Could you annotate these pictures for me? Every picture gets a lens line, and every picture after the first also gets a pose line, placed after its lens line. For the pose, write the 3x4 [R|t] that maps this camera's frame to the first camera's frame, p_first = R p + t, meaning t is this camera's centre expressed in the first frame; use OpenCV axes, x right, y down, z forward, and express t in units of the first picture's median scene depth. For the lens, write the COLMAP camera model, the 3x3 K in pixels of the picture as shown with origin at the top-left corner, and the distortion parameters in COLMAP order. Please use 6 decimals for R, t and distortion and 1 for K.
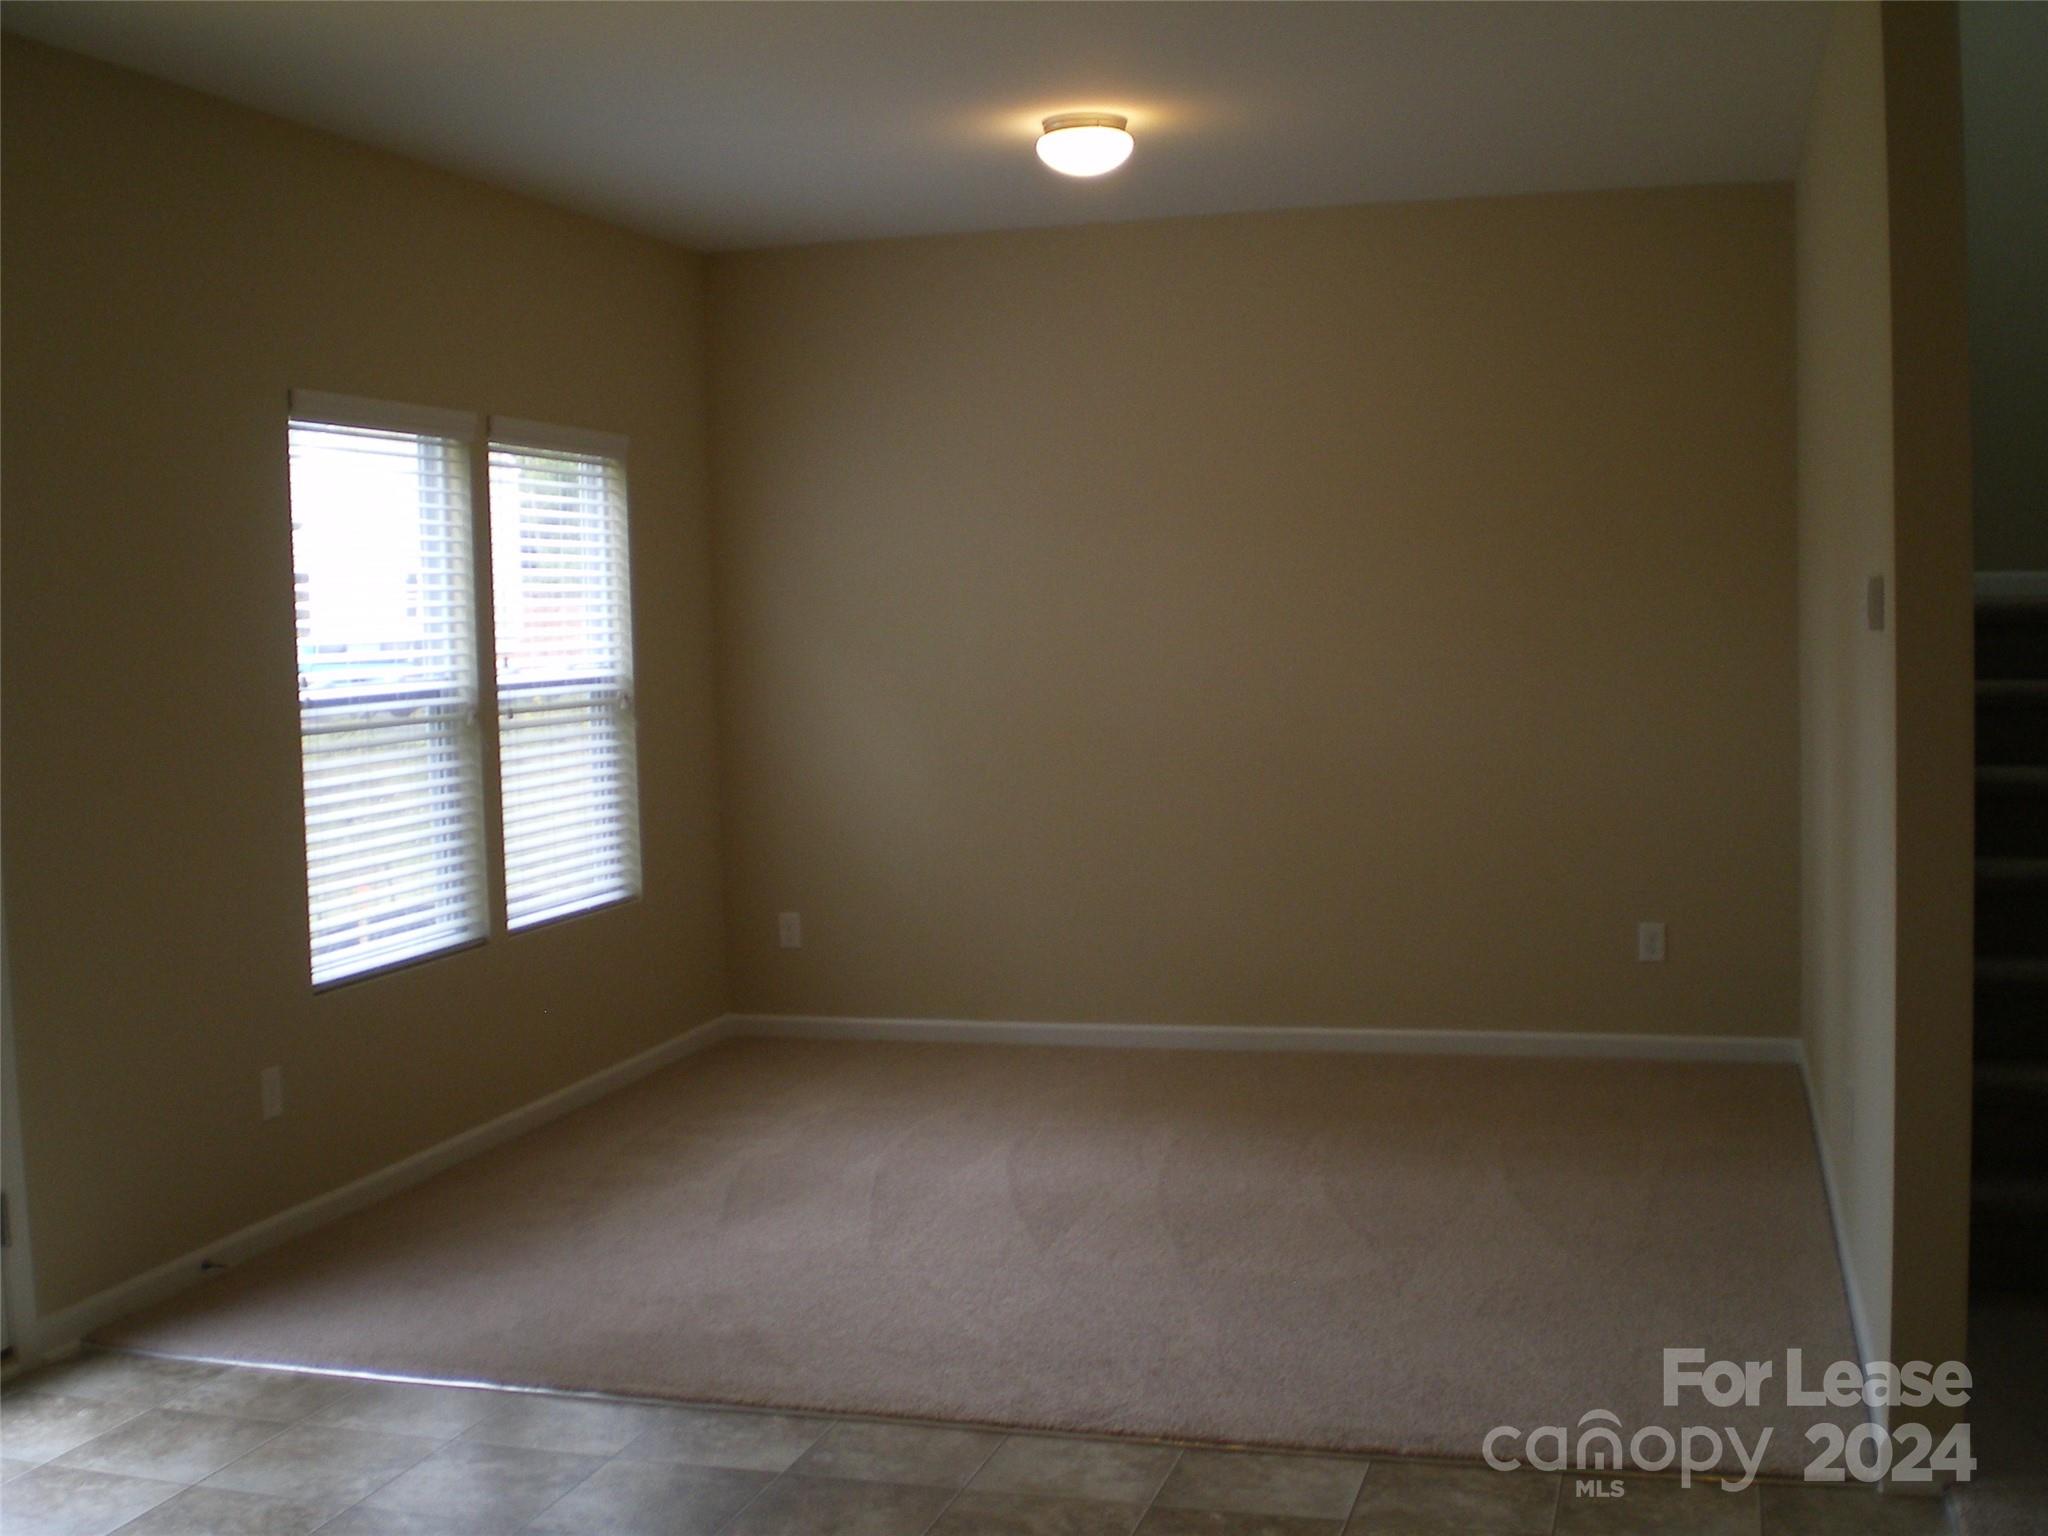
lens RADIAL K [[2282.1, 0, 1024.0], [0, 2282.1, 768.0], [0, 0, 1]] dist [-0.031412, -0.034918]
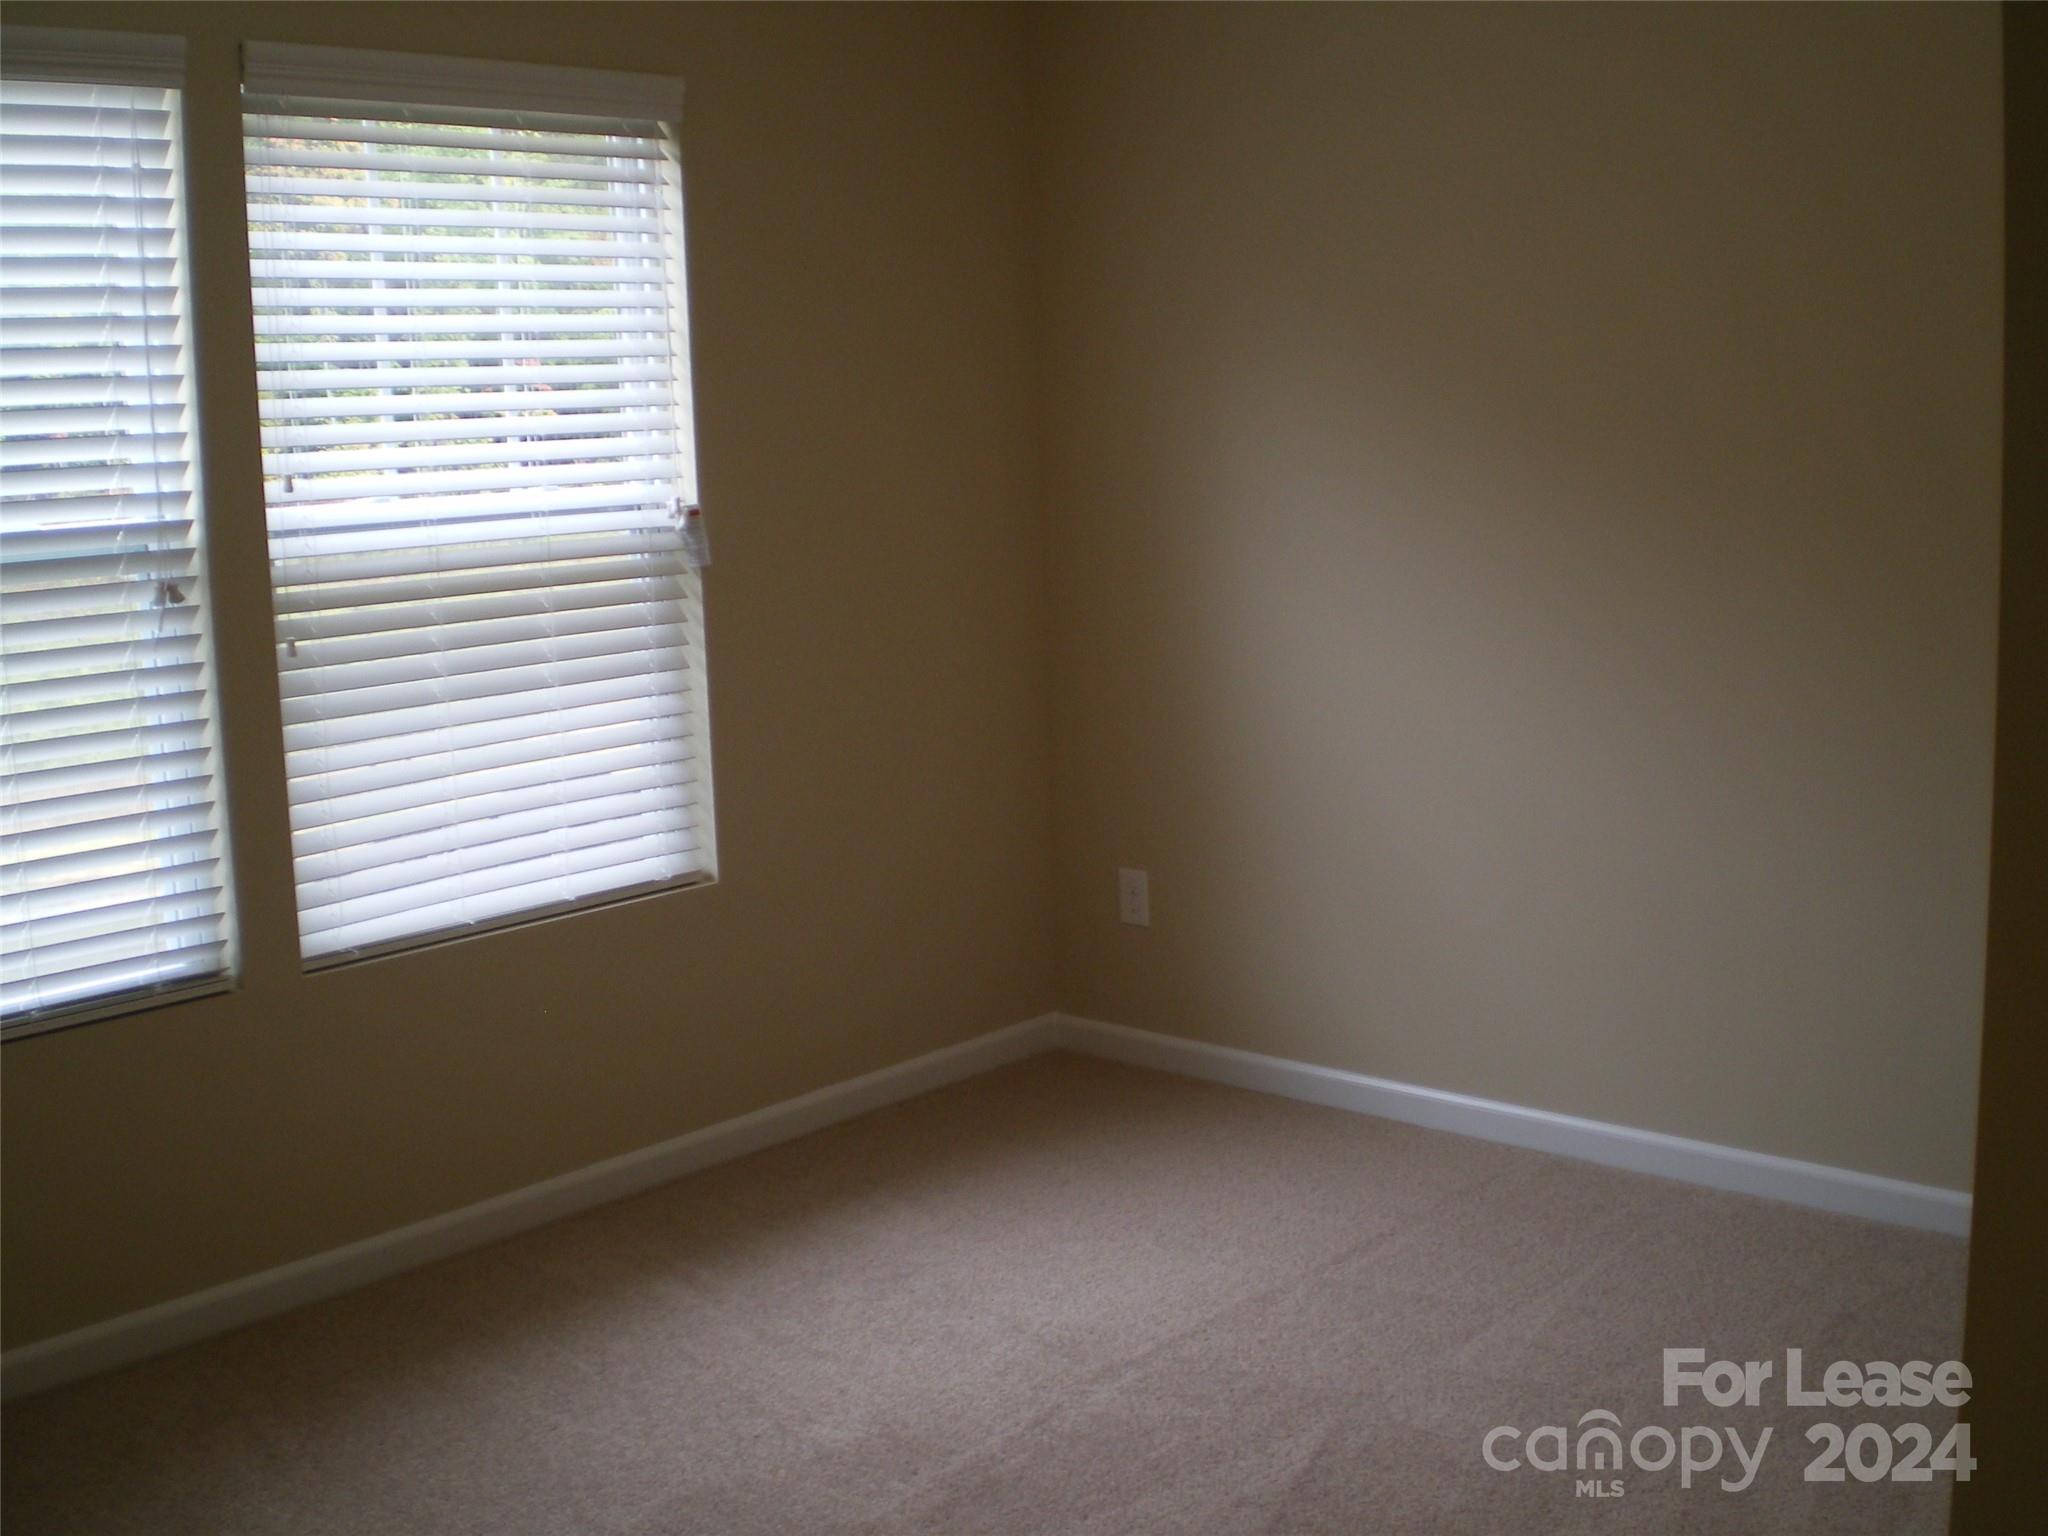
lens RADIAL K [[2282.1, 0, 1024.0], [0, 2282.1, 768.0], [0, 0, 1]] dist [-0.031412, -0.034918]
pose [[0.890876, 0.072289, -0.448457, 0.172979], [-0.022587, 0.993084, 0.115211, -0.041305], [0.453684, -0.092509, 0.886348, 0.509688]]
